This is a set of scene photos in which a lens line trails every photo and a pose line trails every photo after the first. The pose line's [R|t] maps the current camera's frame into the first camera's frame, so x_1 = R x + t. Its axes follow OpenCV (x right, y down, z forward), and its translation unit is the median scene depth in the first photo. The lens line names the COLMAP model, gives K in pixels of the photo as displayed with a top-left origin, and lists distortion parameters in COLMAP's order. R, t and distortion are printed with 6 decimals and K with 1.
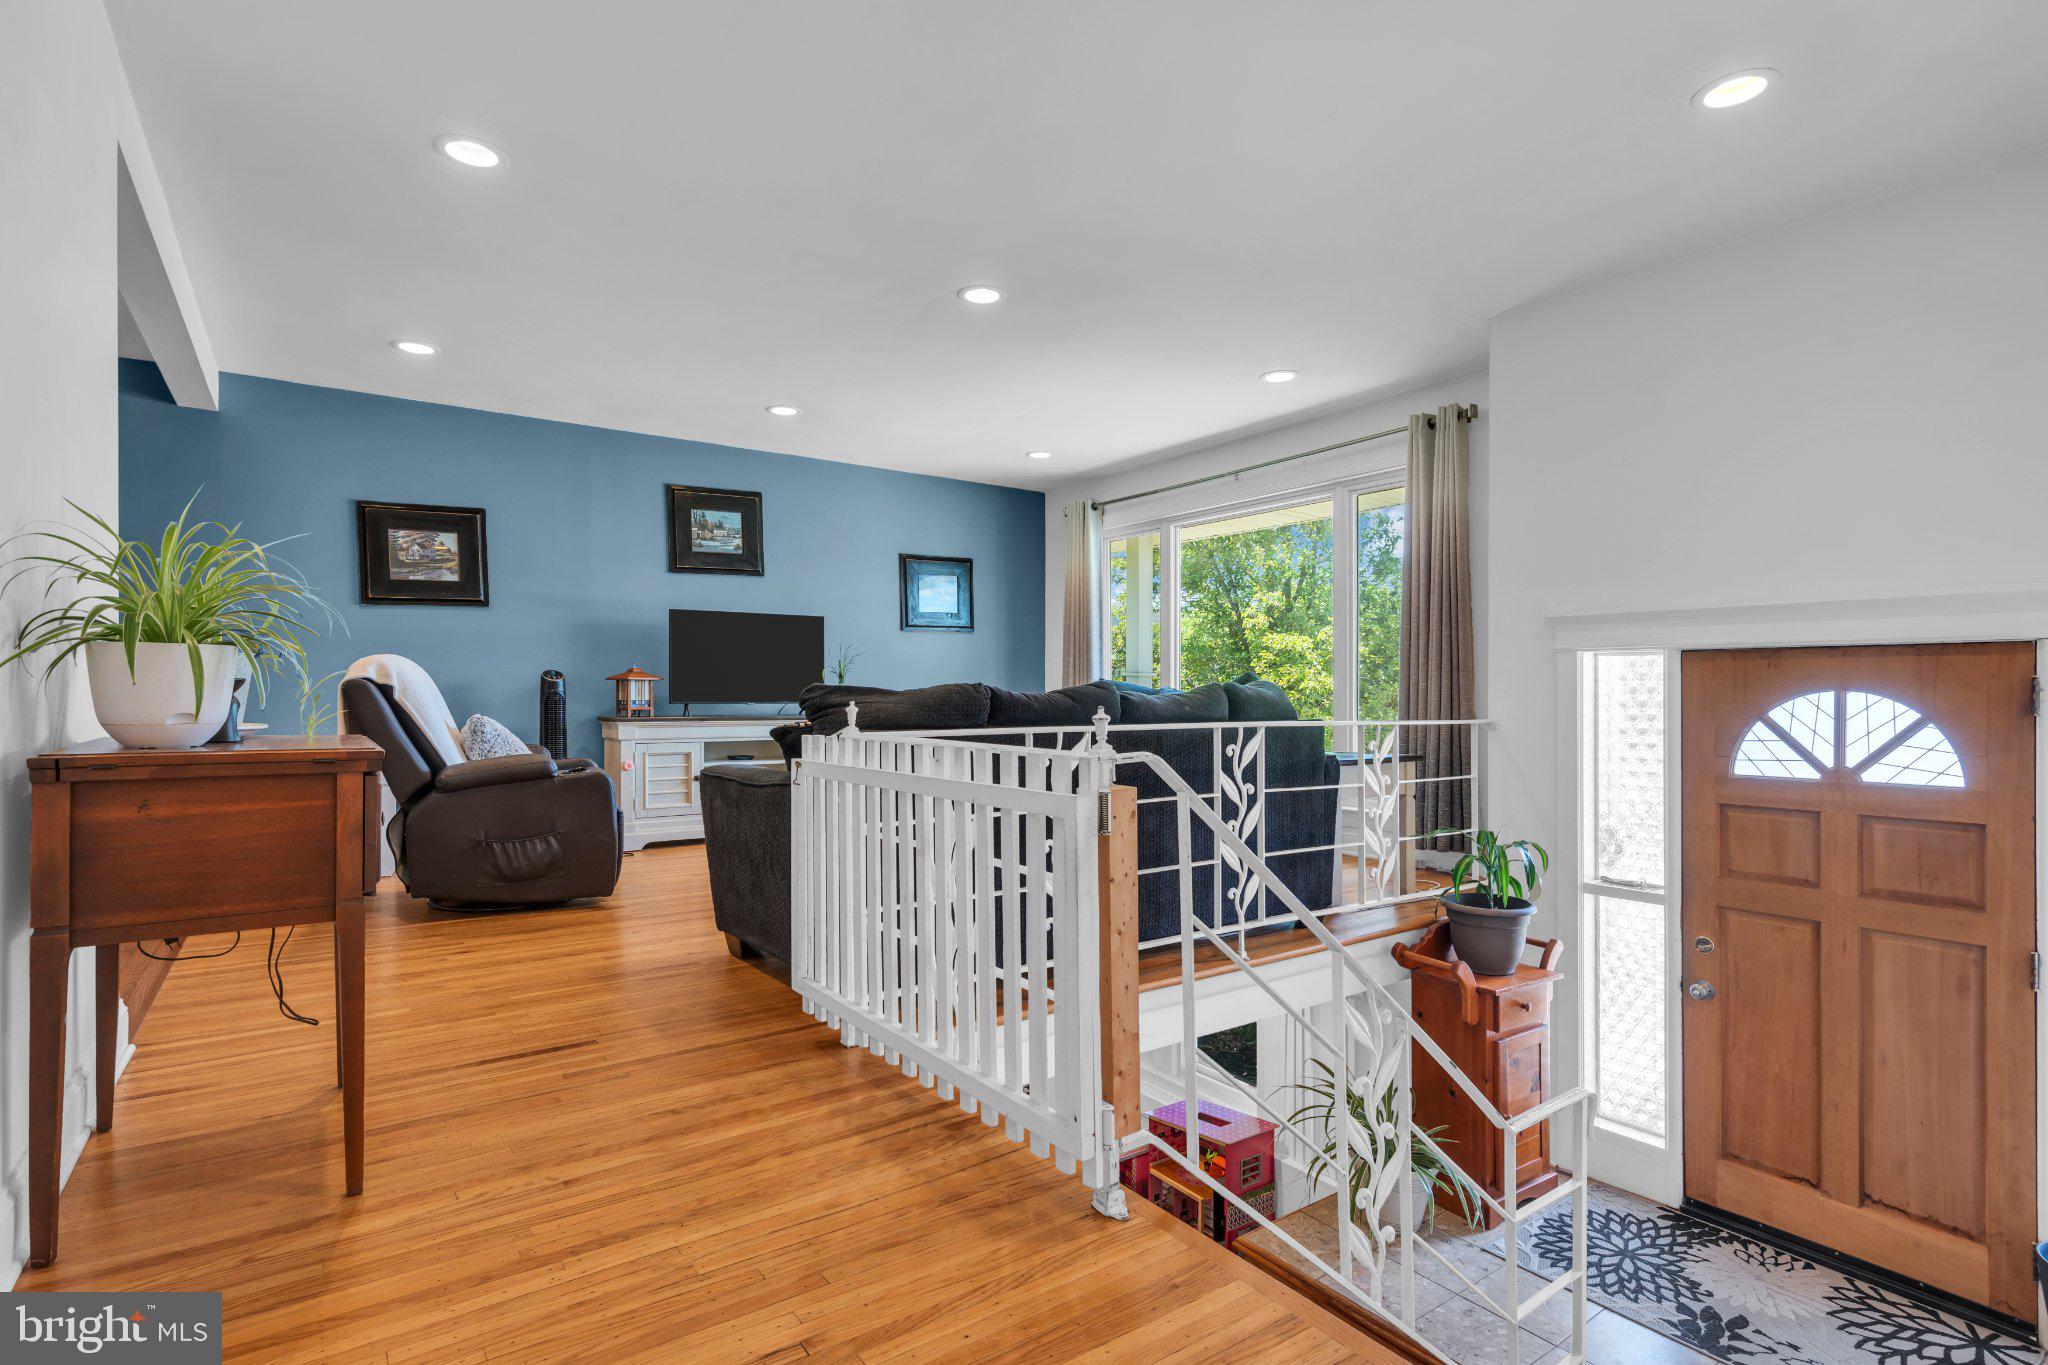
lens RADIAL K [[993.7, 0, 1015.2], [0, 993.7, 689.3], [0, 0, 1]] dist [-0.001752, 0.000342]
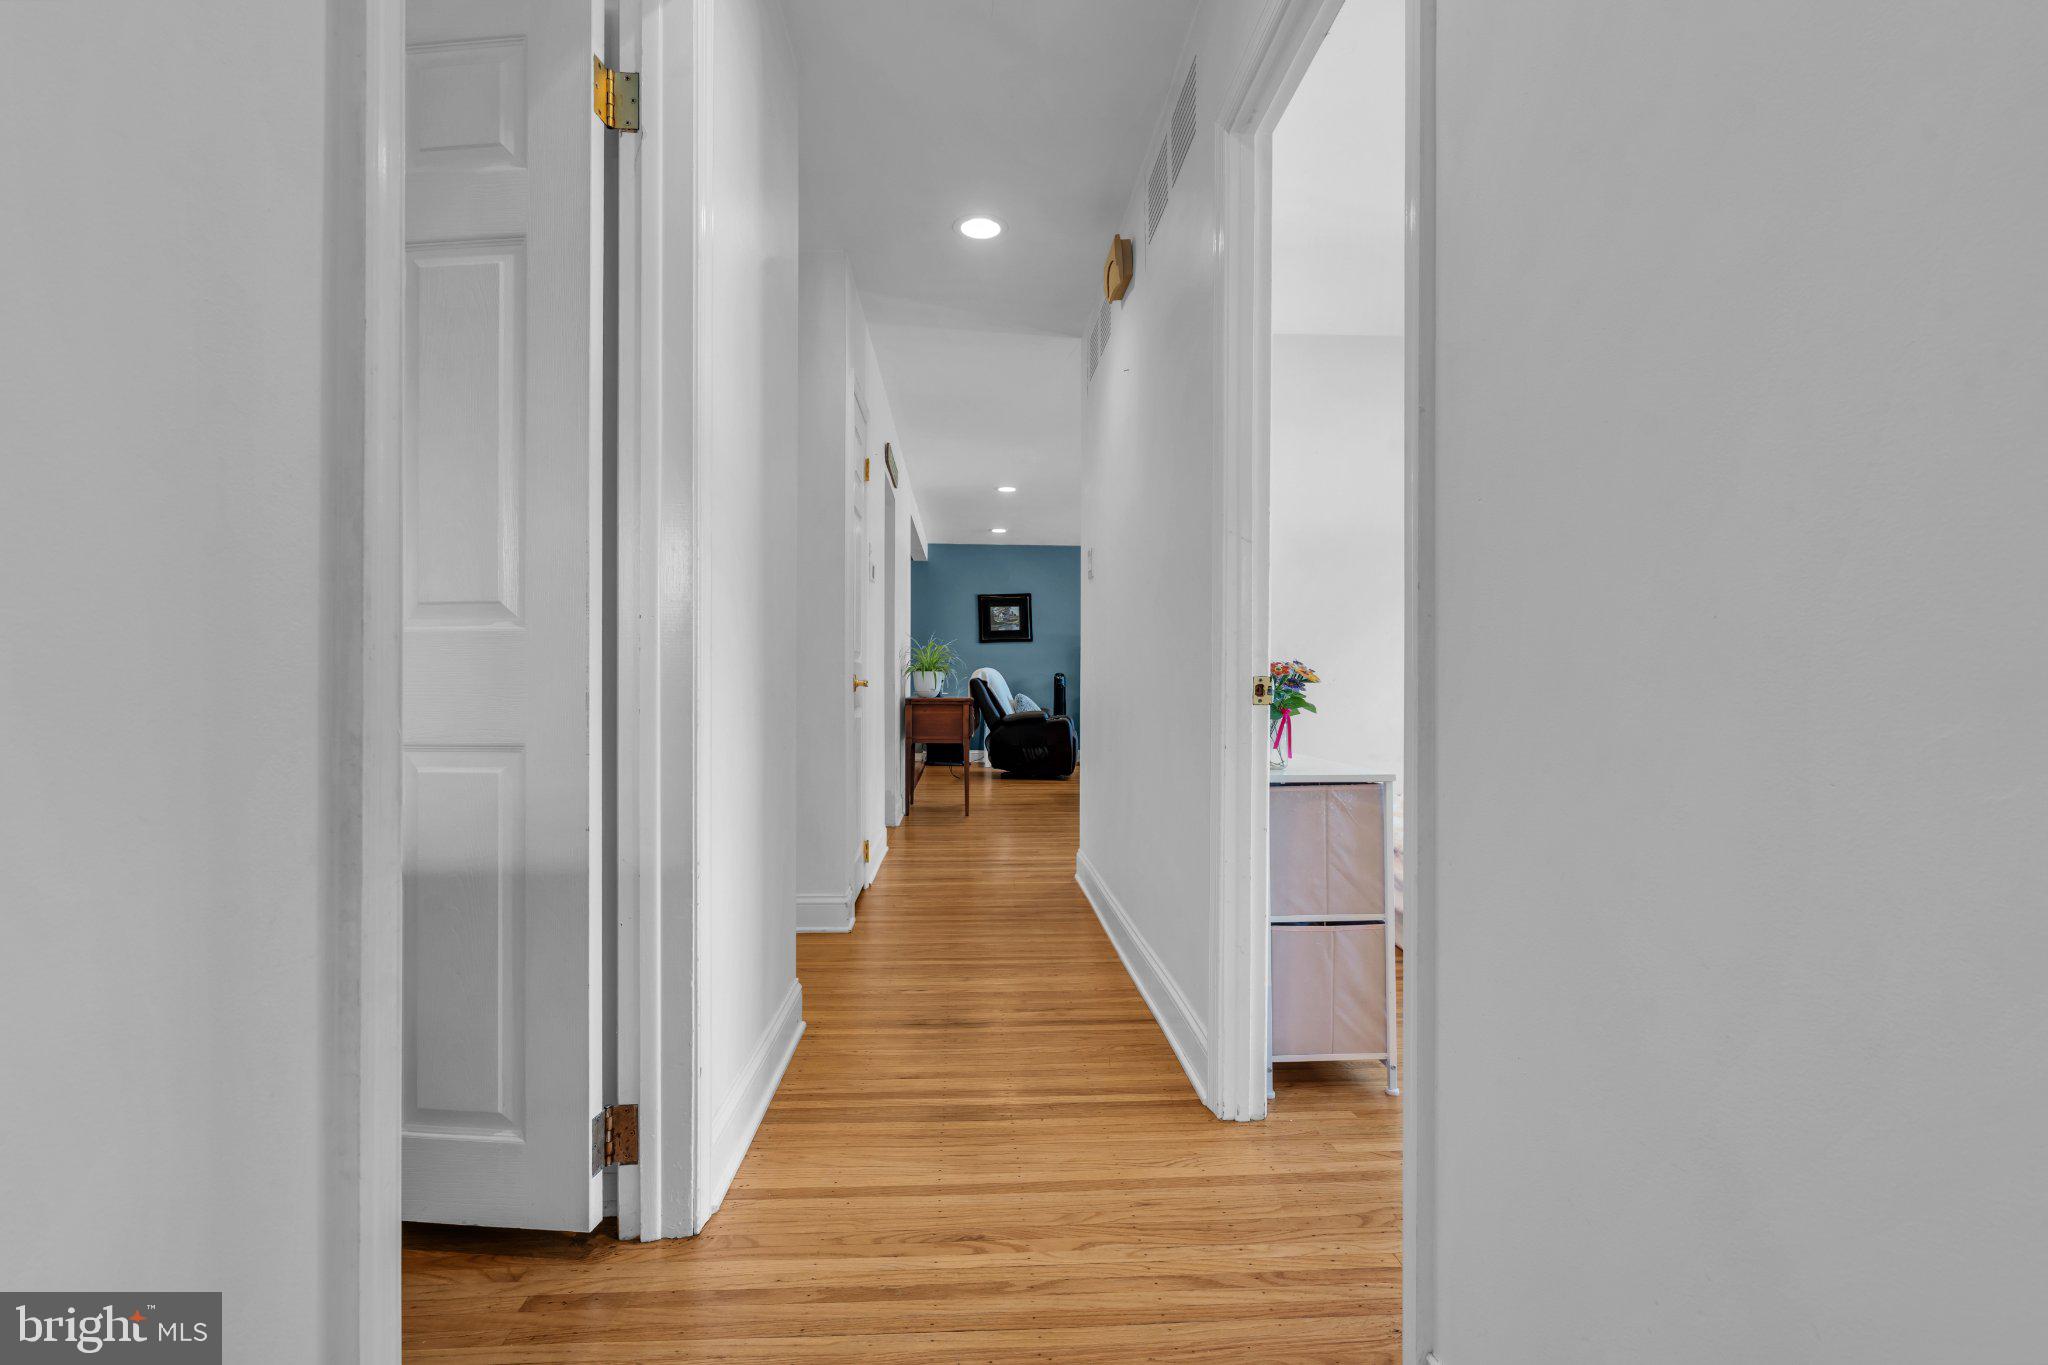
lens RADIAL K [[927.2, 0, 1021.3], [0, 927.2, 682.5], [0, 0, 1]] dist [-0.005113, 0.001894]
pose [[0.850206, 0.001246, -0.526448, 0.573264], [-0.000988, 0.999999, 0.000771, -0.001568], [0.526449, -0.000136, 0.850207, -0.796582]]
